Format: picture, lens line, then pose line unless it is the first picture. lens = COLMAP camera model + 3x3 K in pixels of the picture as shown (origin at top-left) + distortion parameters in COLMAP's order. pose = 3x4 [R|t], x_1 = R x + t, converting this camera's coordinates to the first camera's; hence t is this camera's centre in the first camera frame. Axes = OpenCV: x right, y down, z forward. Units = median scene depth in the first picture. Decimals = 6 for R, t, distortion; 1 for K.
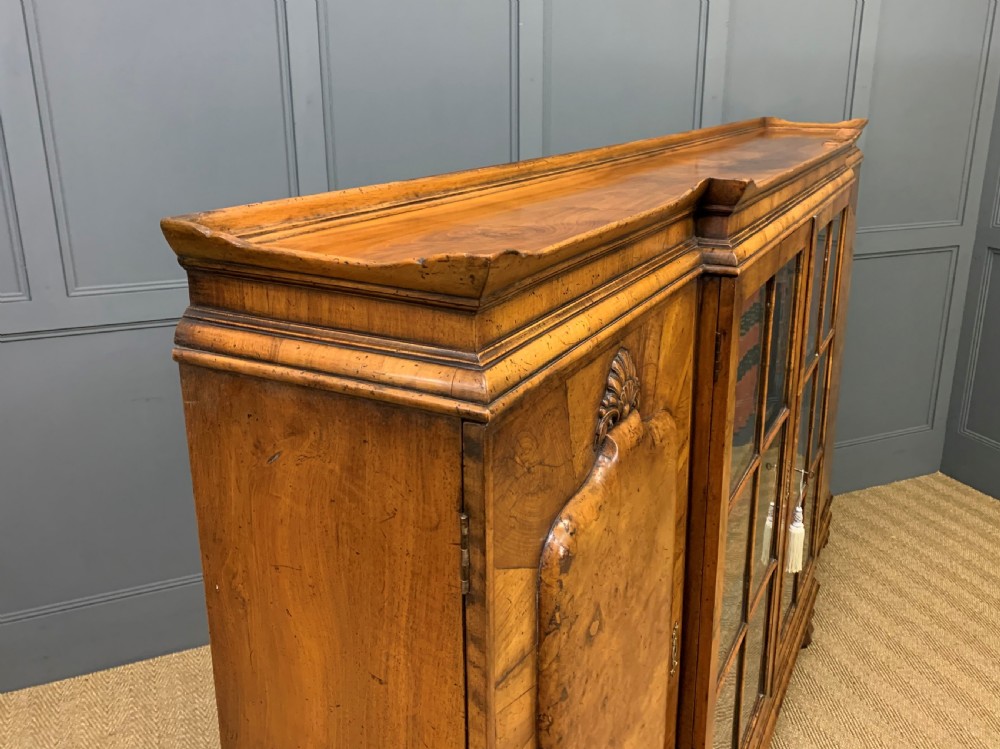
lens RADIAL K [[870.6, 0, 537.1], [0, 870.6, 316.0], [0, 0, 1]] dist [0.009426, 0.000329]
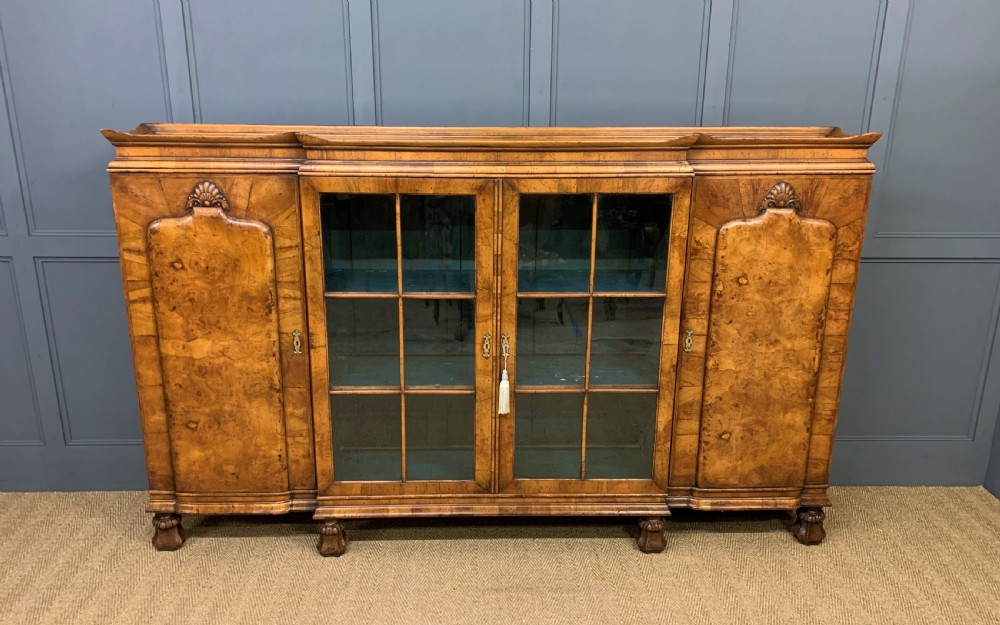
lens RADIAL K [[795.6, 0, 492.2], [0, 795.6, 324.9], [0, 0, 1]] dist [0.010635, -0.003488]
pose [[0.453632, 0.268221, -0.849868, 3.329830], [-0.242611, 0.954784, 0.171835, -0.220738], [0.857530, 0.128238, 0.498194, 0.623338]]
